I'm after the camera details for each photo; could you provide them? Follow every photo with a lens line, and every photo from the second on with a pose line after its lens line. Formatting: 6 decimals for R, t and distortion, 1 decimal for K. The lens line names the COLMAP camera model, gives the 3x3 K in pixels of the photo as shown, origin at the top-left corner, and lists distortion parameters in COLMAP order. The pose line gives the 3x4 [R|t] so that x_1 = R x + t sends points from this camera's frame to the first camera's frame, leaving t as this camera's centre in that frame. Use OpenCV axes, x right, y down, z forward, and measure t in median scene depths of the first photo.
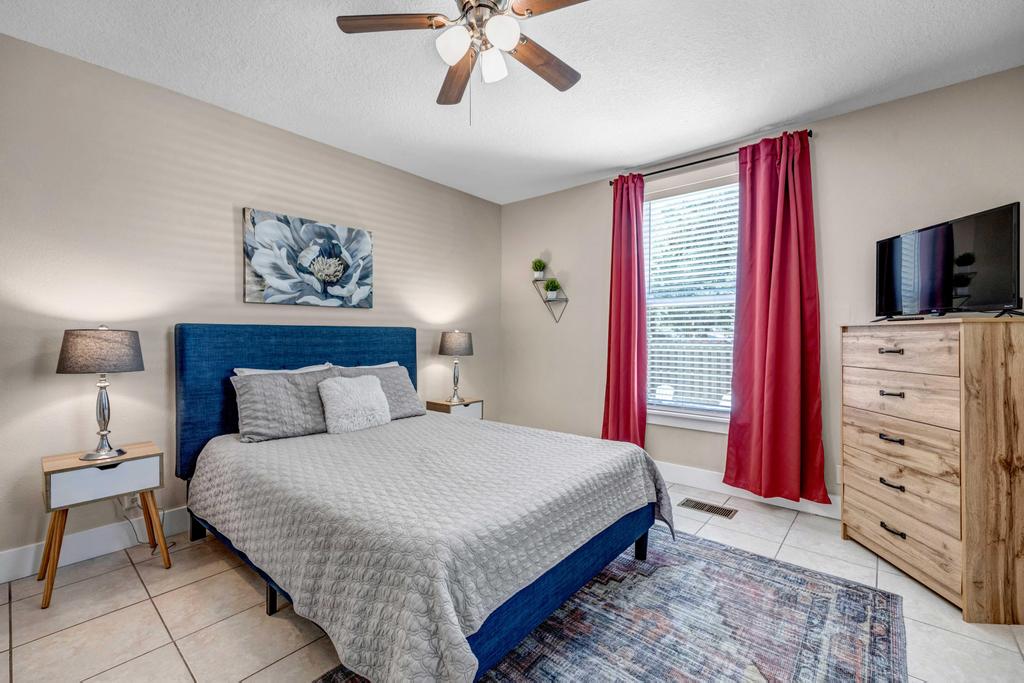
lens RADIAL K [[430.3, 0, 512.0], [0, 430.3, 341.5], [0, 0, 1]] dist [0.001443, 0.000218]
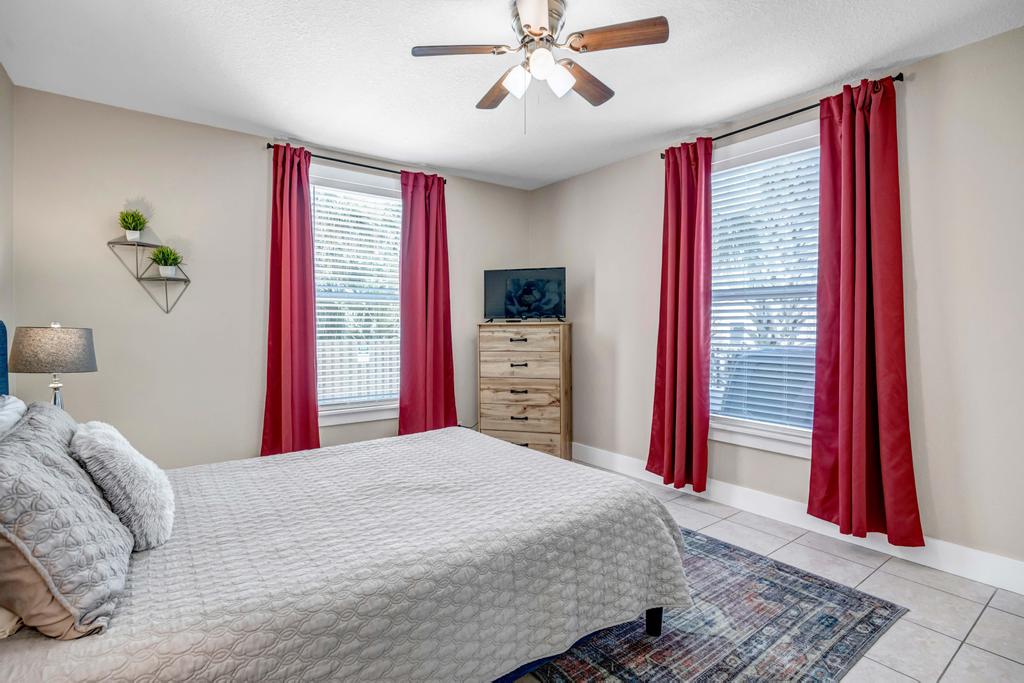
lens RADIAL K [[495.9, 0, 511.3], [0, 495.9, 336.6], [0, 0, 1]] dist [-0.002030, -0.000050]
pose [[0.213752, -0.017795, 0.976726, -1.004563], [0.015033, 0.999776, 0.014925, -0.019622], [-0.976772, 0.011493, 0.213972, 0.590020]]
